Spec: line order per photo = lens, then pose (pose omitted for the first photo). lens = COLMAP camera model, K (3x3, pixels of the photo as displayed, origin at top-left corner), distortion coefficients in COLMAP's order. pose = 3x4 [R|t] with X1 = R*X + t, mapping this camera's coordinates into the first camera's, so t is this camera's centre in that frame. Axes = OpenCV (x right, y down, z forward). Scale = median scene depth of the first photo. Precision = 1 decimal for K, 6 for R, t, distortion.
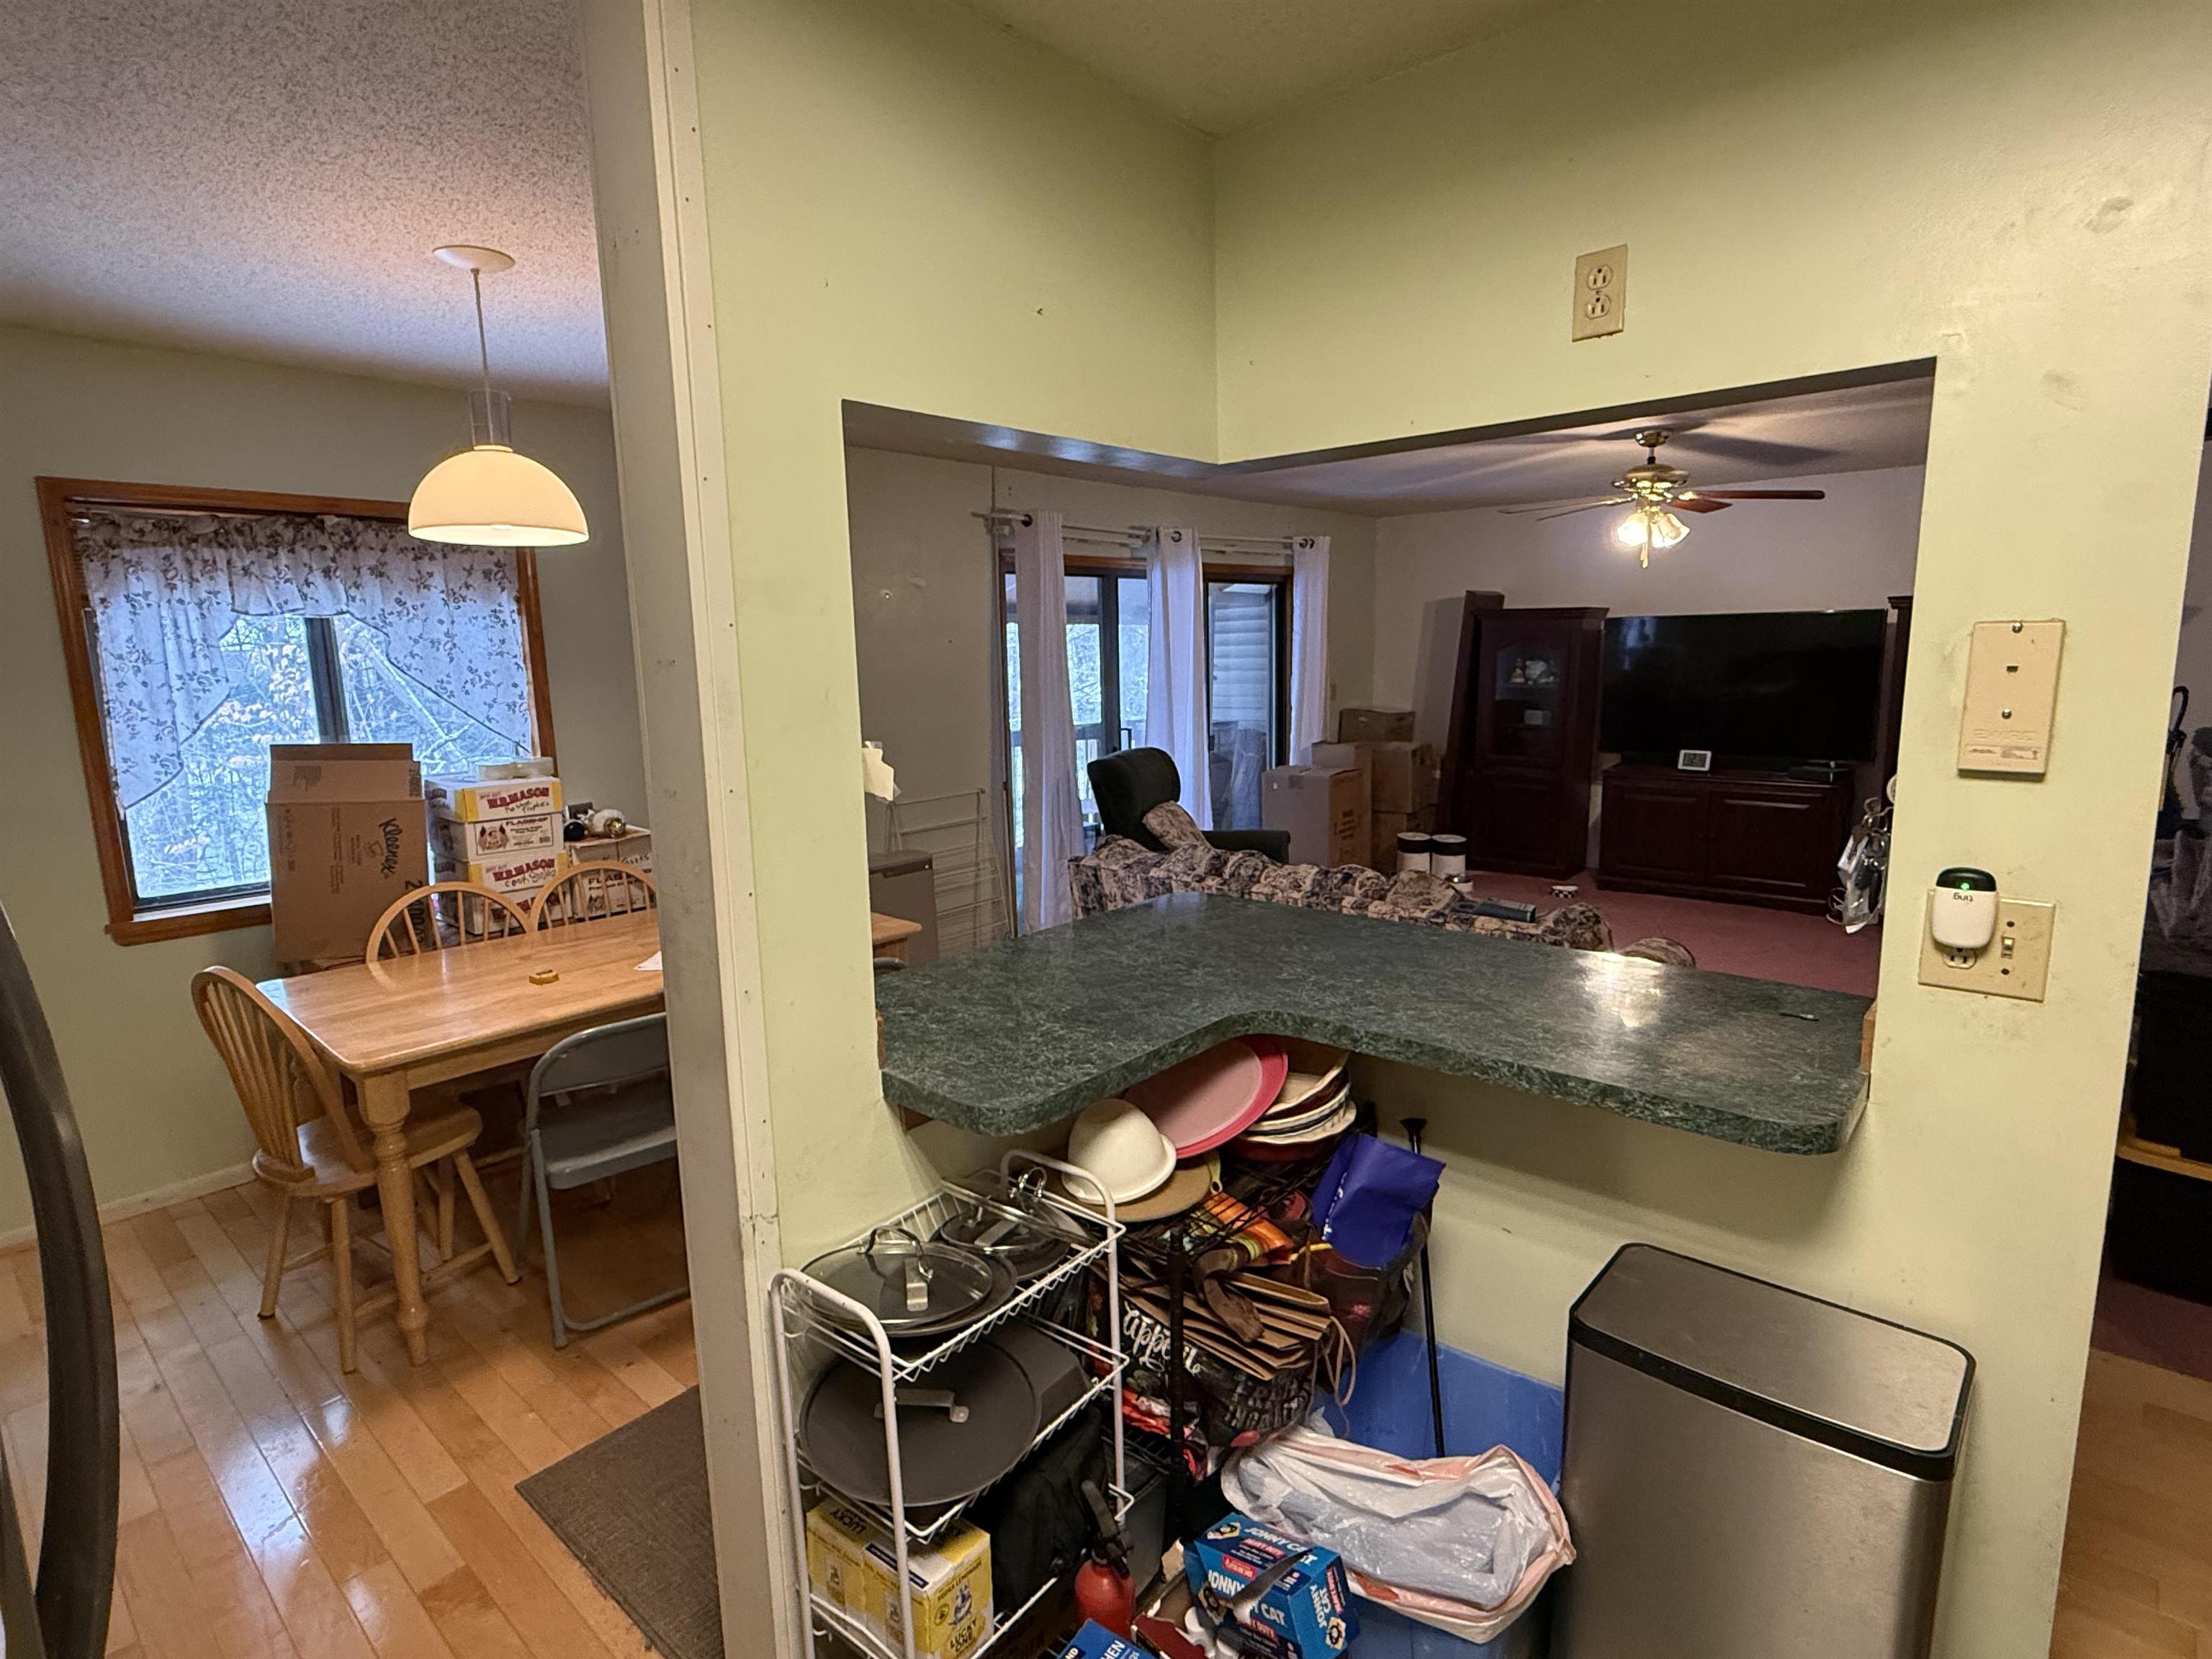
lens RADIAL K [[1131.8, 0, 1104.6], [0, 1131.8, 834.0], [0, 0, 1]] dist [0.001446, -0.000278]
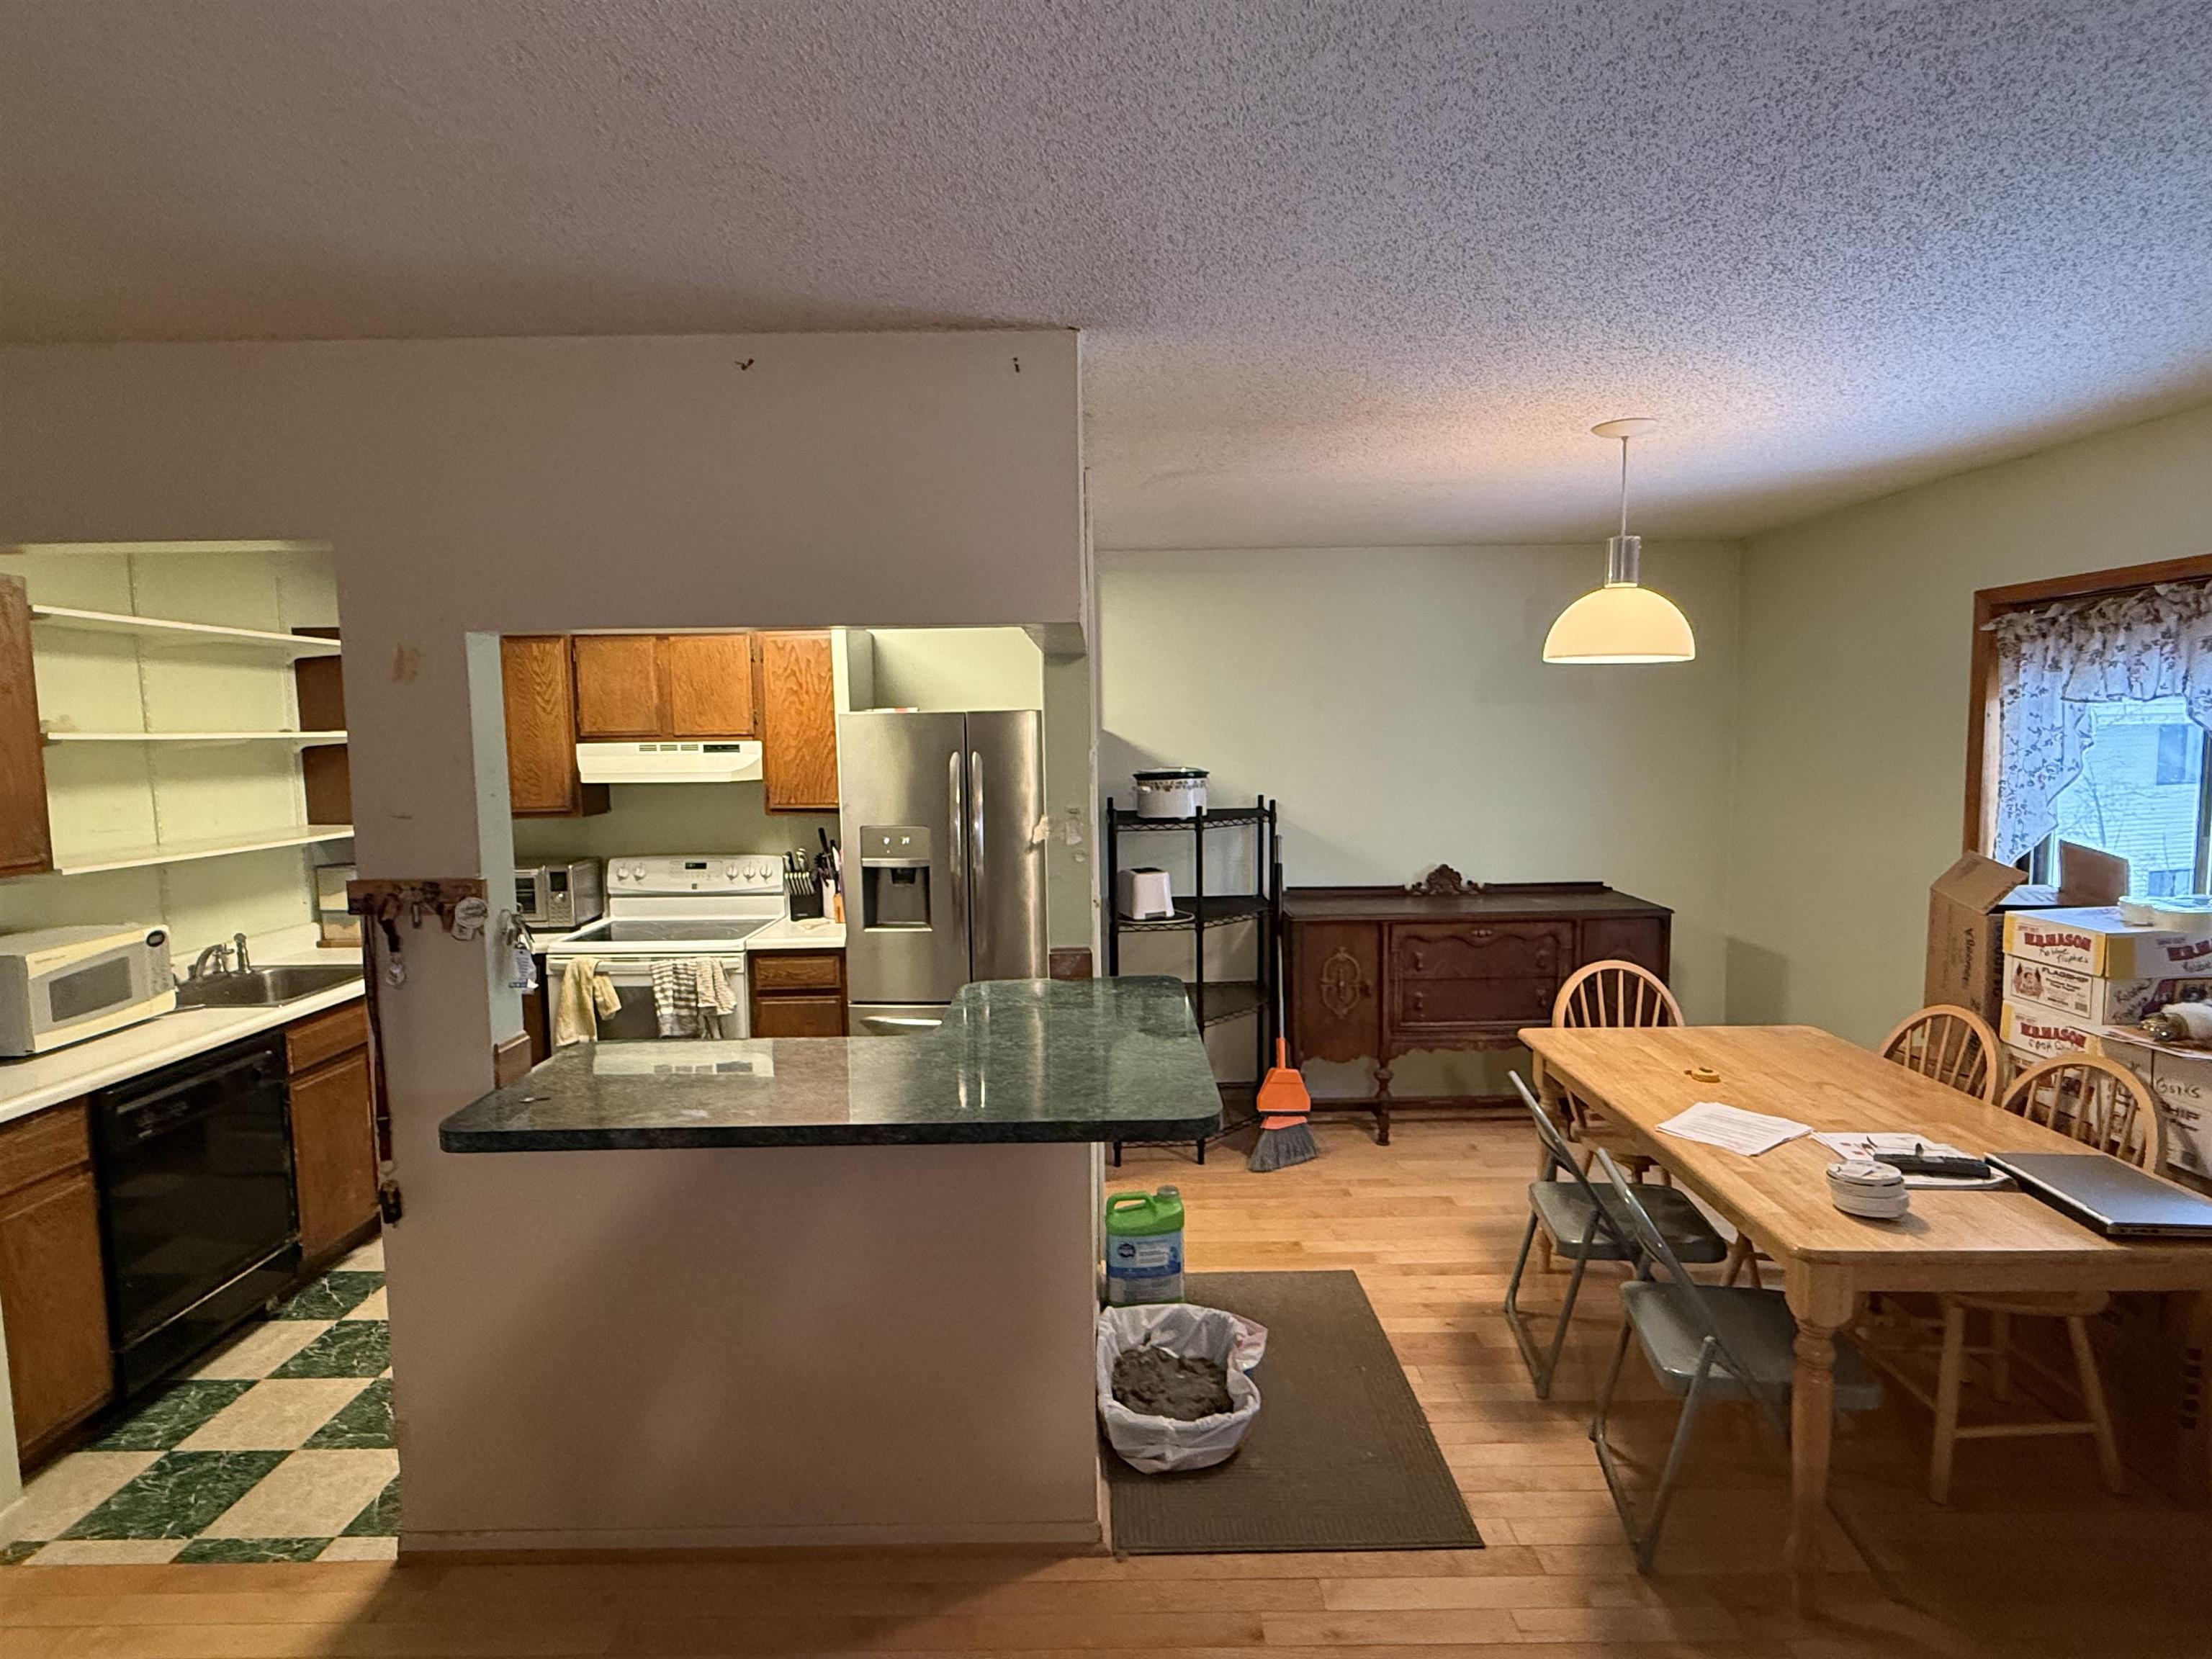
lens RADIAL K [[1131.8, 0, 1100.6], [0, 1131.8, 829.8], [0, 0, 1]] dist [0.001446, -0.000278]
pose [[-0.751639, 0.090056, -0.653397, 0.503026], [-0.077938, 0.971568, 0.223565, -0.245897], [0.654953, 0.218965, -0.723250, 1.210907]]
